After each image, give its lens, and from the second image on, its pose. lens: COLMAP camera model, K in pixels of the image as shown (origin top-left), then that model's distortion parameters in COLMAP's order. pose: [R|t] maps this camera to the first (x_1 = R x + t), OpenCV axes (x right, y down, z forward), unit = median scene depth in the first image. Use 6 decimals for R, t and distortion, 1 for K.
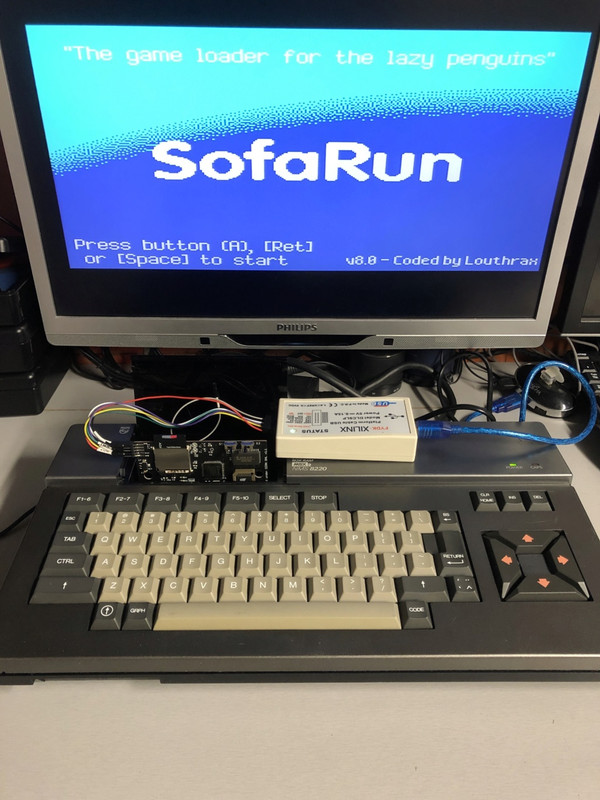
lens RADIAL K [[689.4, 0, 300.0], [0, 689.4, 400.0], [0, 0, 1]] dist [0.084870, -0.272718]
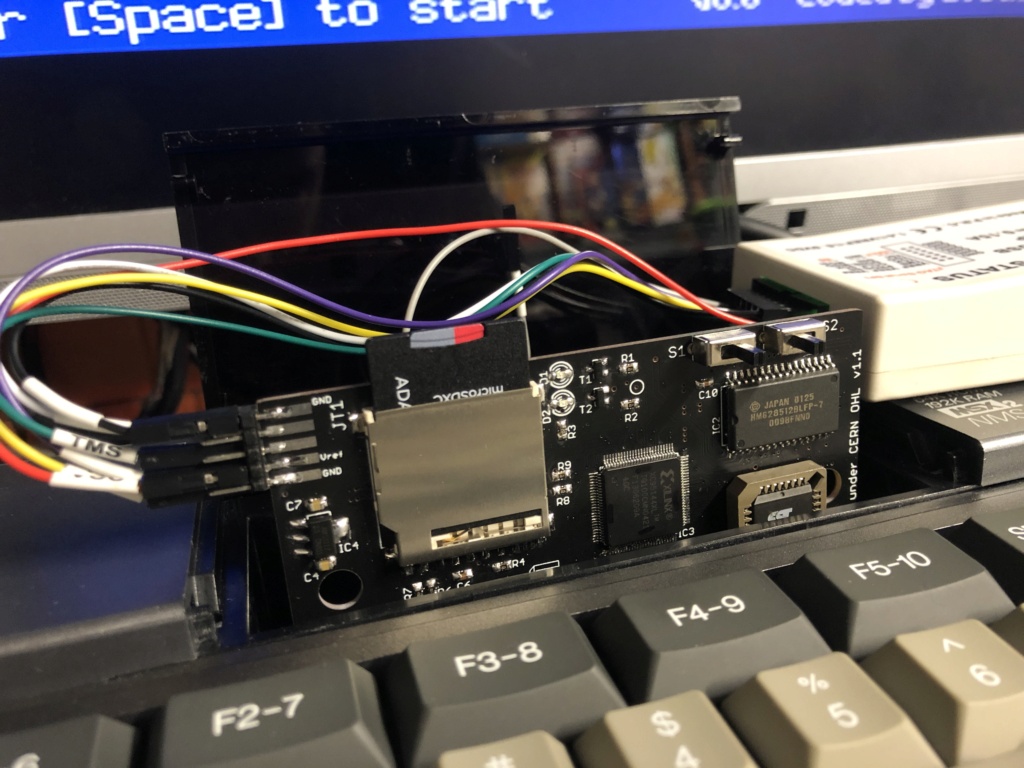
lens RADIAL K [[869.2, 0, 493.7], [0, 869.2, 383.1], [0, 0, 1]] dist [0.001803, -0.010159]
pose [[0.959067, -0.145925, 0.242687, -0.239758], [0.207939, 0.944659, -0.253733, 0.132076], [-0.192230, 0.293811, 0.936335, 0.779254]]
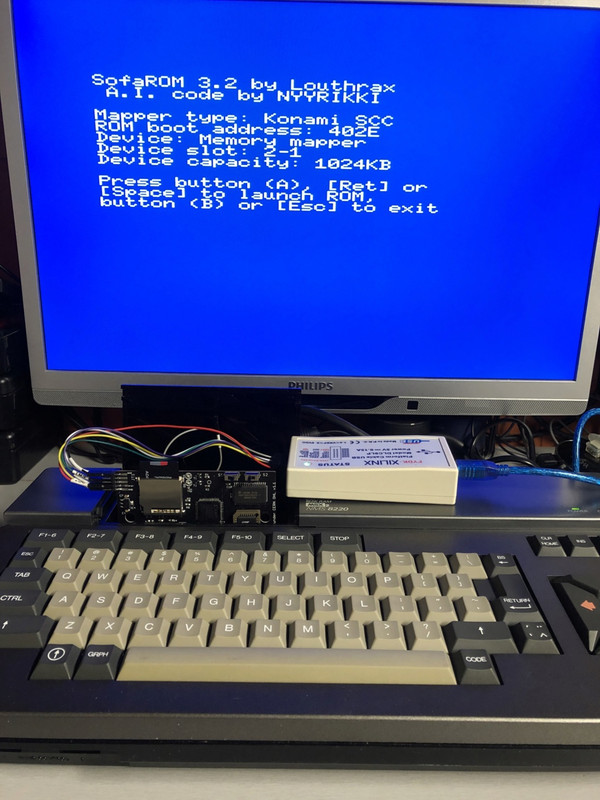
lens RADIAL K [[688.3, 0, 300.0], [0, 688.3, 400.0], [0, 0, 1]] dist [-0.005208, 0.053511]
pose [[0.999898, 0.010457, -0.009712, -0.012421], [-0.012723, 0.961481, -0.274575, 0.206565], [0.006467, 0.274671, 0.961517, 0.188886]]
